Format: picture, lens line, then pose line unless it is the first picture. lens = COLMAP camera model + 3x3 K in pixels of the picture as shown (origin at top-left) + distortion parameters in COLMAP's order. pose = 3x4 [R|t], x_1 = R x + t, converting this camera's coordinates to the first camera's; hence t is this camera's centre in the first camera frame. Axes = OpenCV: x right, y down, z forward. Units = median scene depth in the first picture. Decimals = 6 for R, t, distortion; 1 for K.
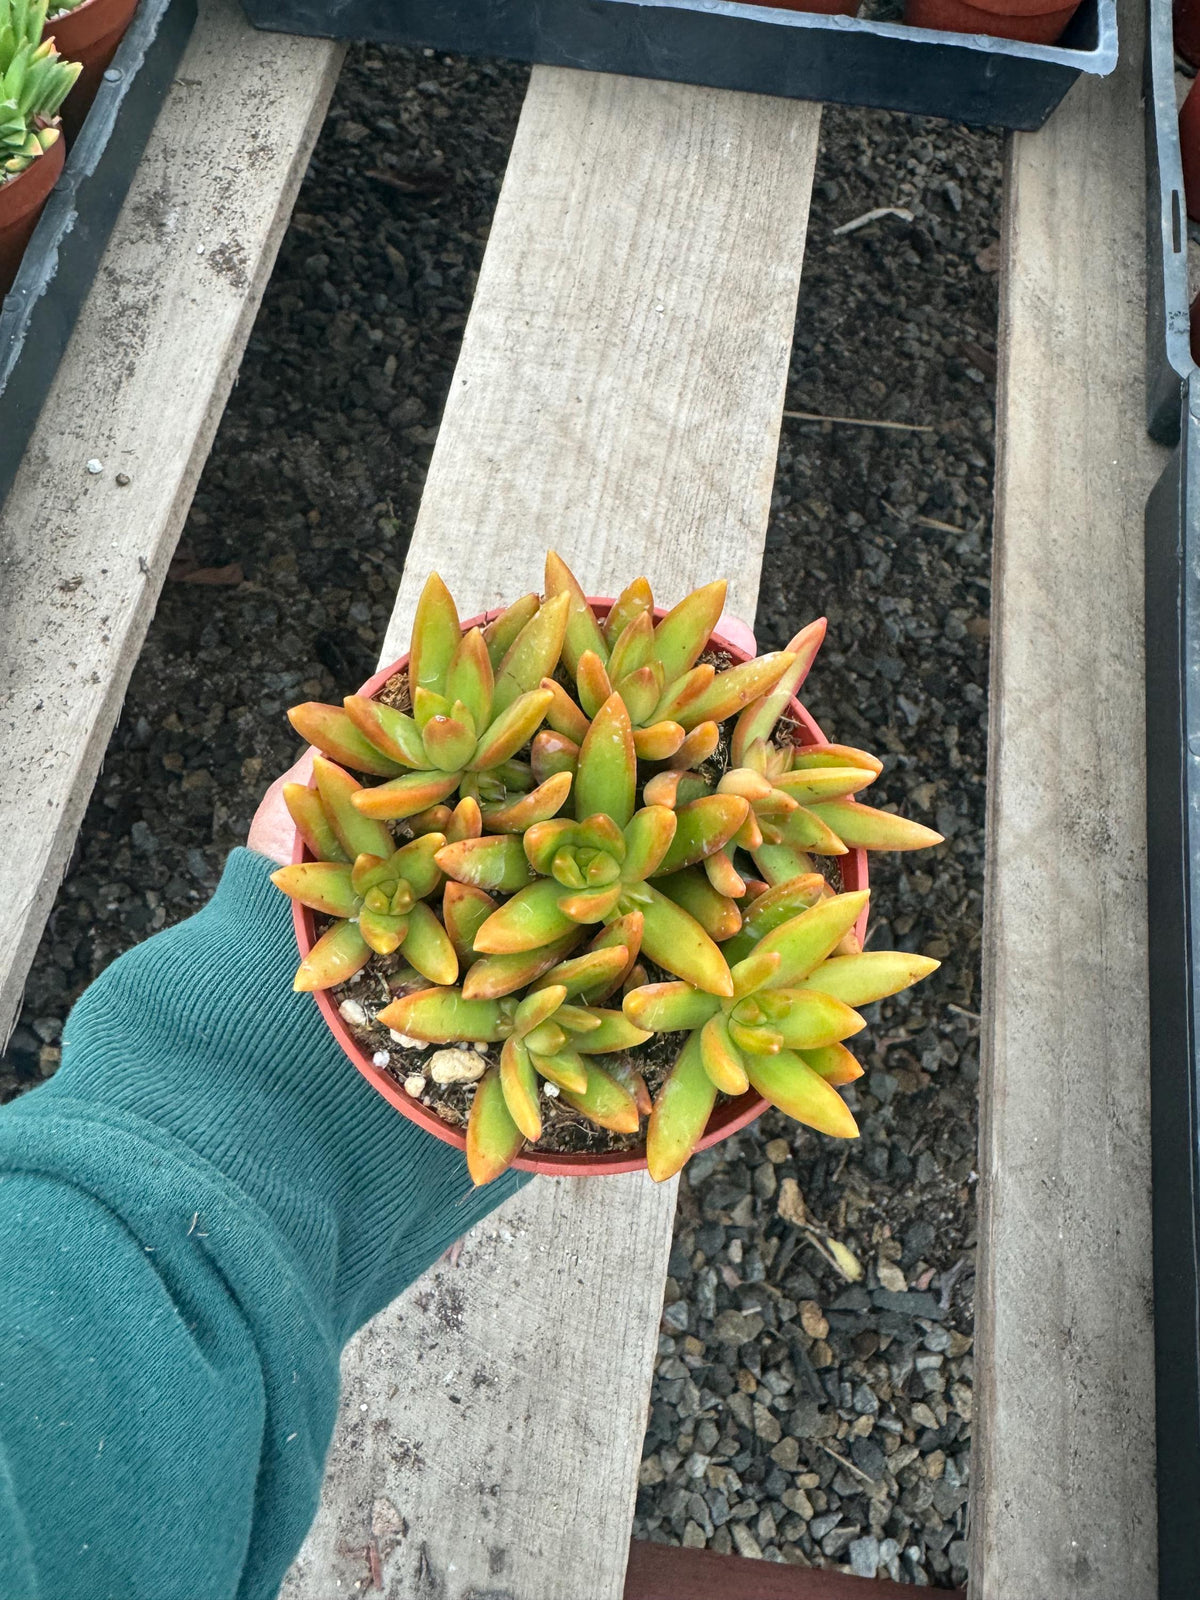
lens RADIAL K [[1180.4, 0, 604.5], [0, 1180.4, 724.0], [0, 0, 1]] dist [-0.009800, -0.000675]
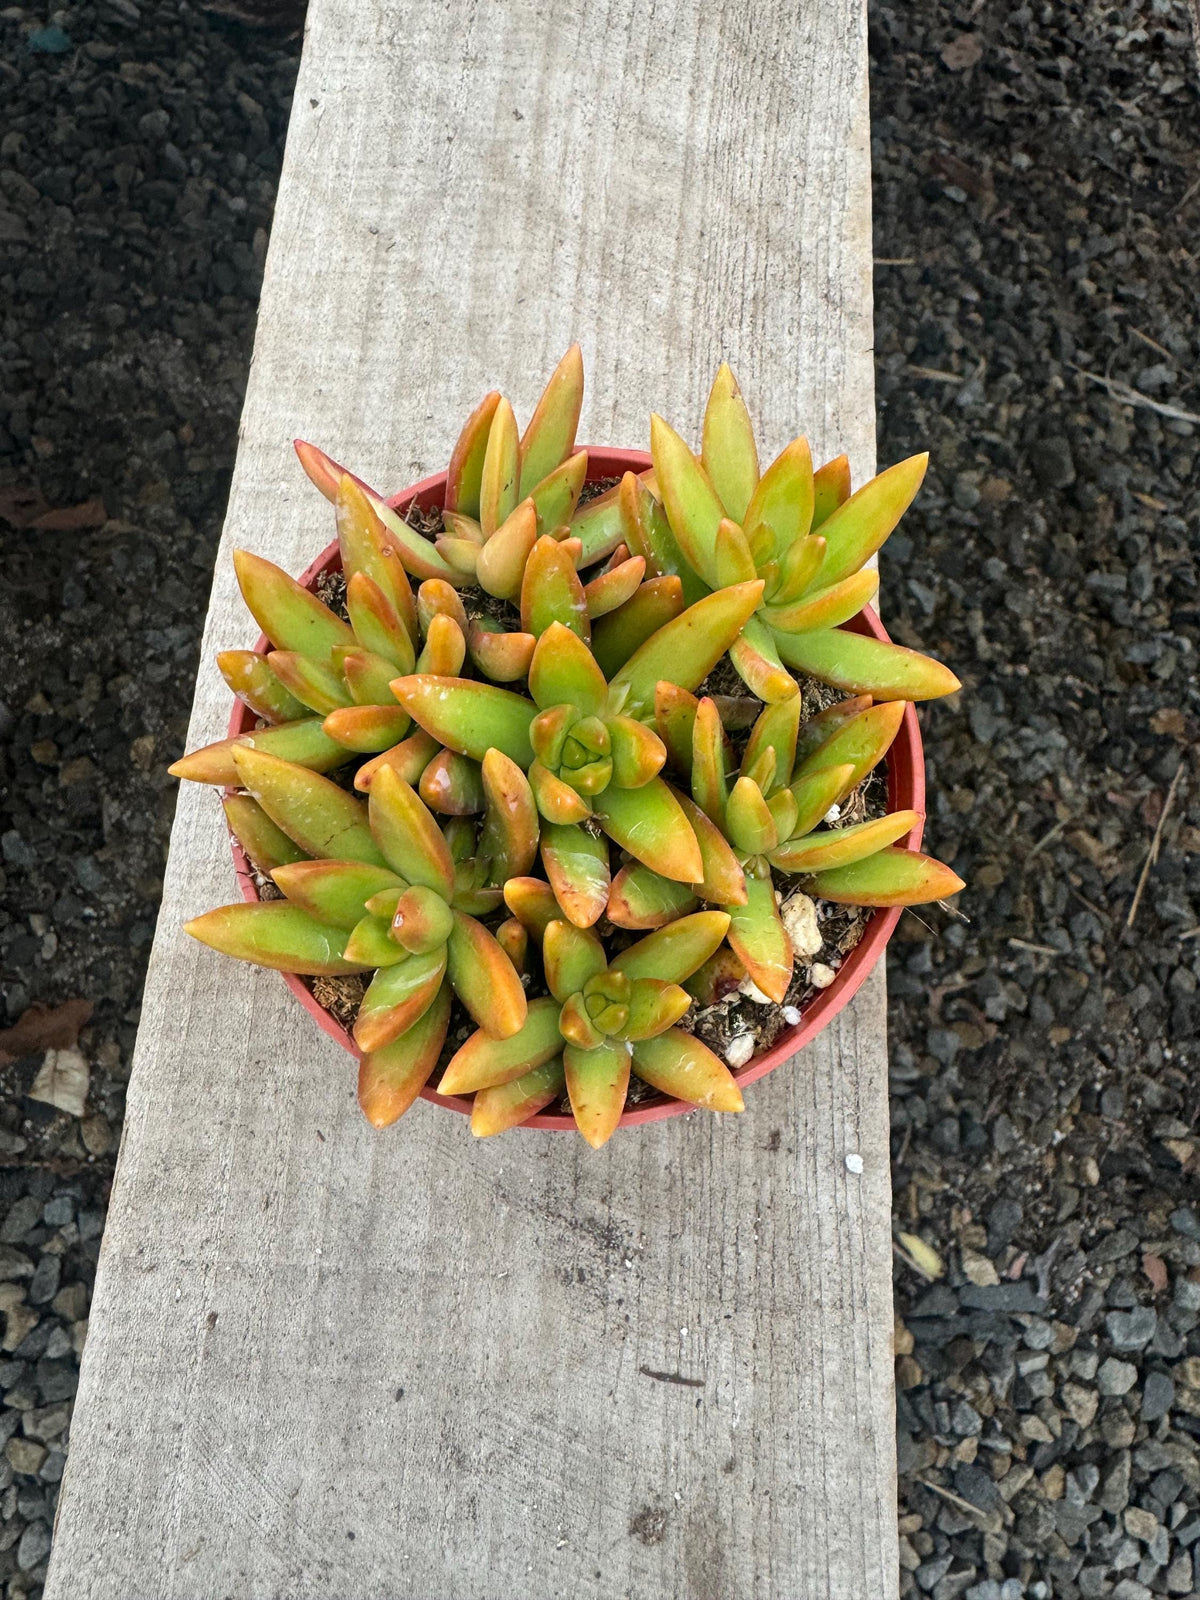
lens RADIAL K [[1180.4, 0, 604.5], [0, 1180.4, 724.0], [0, 0, 1]] dist [-0.009800, -0.000675]
pose [[0.993536, -0.105704, 0.041377, -0.015606], [0.102370, 0.991858, 0.075752, -0.009537], [-0.049047, -0.071026, 0.996268, 0.182993]]
